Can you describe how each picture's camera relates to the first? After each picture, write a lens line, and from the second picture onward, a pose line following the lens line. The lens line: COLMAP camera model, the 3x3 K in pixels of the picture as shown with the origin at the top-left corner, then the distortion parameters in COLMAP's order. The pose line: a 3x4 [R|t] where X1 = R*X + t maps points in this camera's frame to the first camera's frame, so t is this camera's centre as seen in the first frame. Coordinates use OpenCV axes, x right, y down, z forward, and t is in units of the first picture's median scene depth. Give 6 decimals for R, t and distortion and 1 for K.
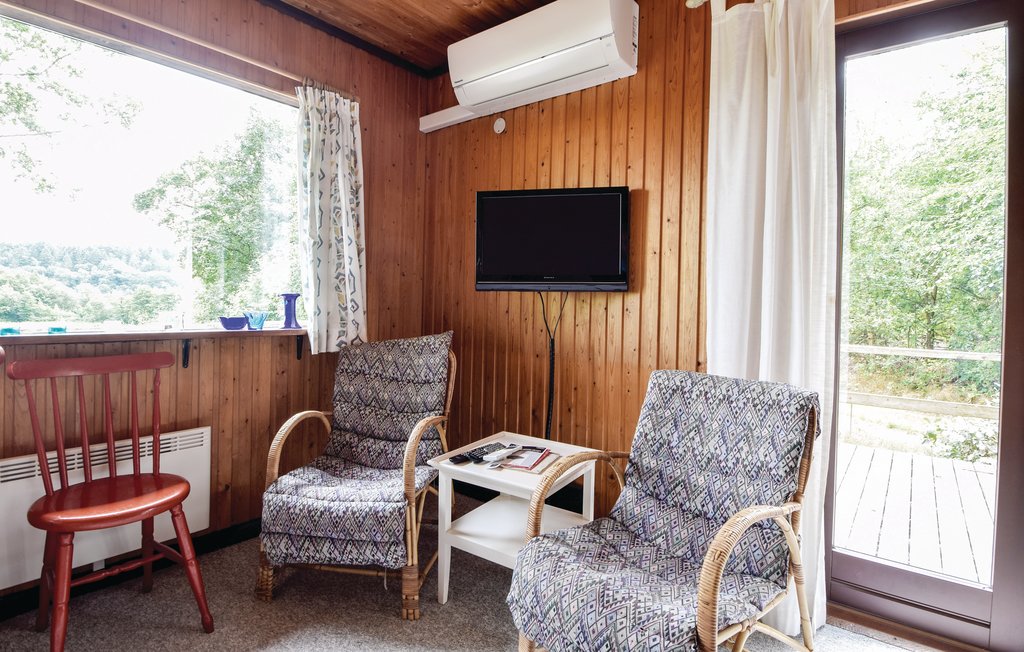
lens RADIAL K [[522.1, 0, 512.0], [0, 522.1, 308.0], [0, 0, 1]] dist [-0.000093, -0.000133]
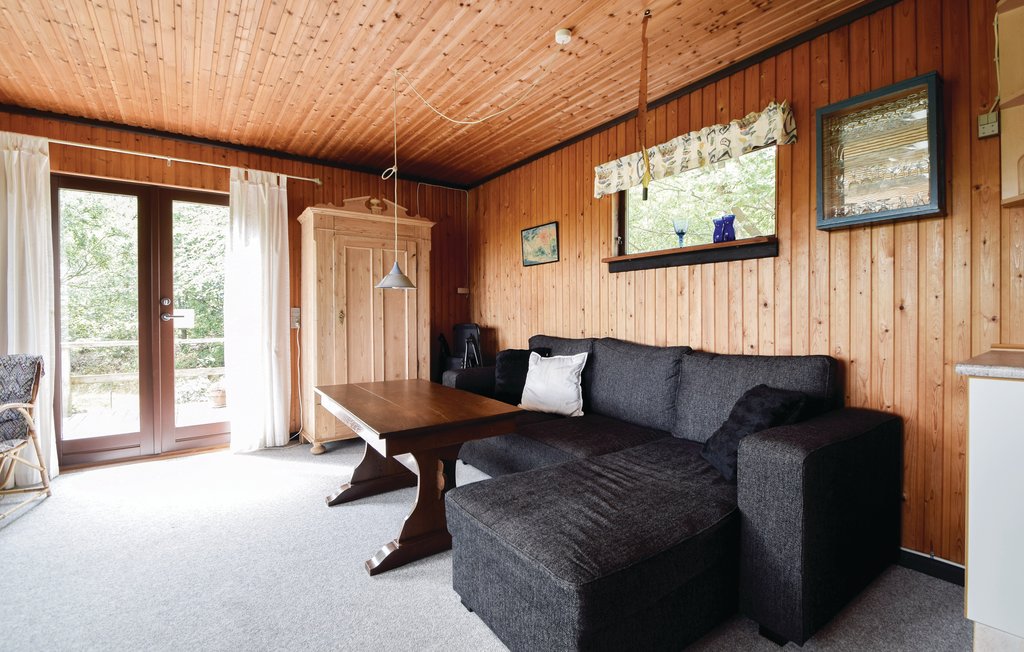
lens RADIAL K [[452.5, 0, 512.0], [0, 452.5, 318.7], [0, 0, 1]] dist [0.000917, 0.000237]
pose [[0.284139, -0.033109, 0.958211, -0.566046], [0.018025, 0.999411, 0.029188, -0.018578], [-0.958614, 0.008978, 0.284569, -1.201247]]
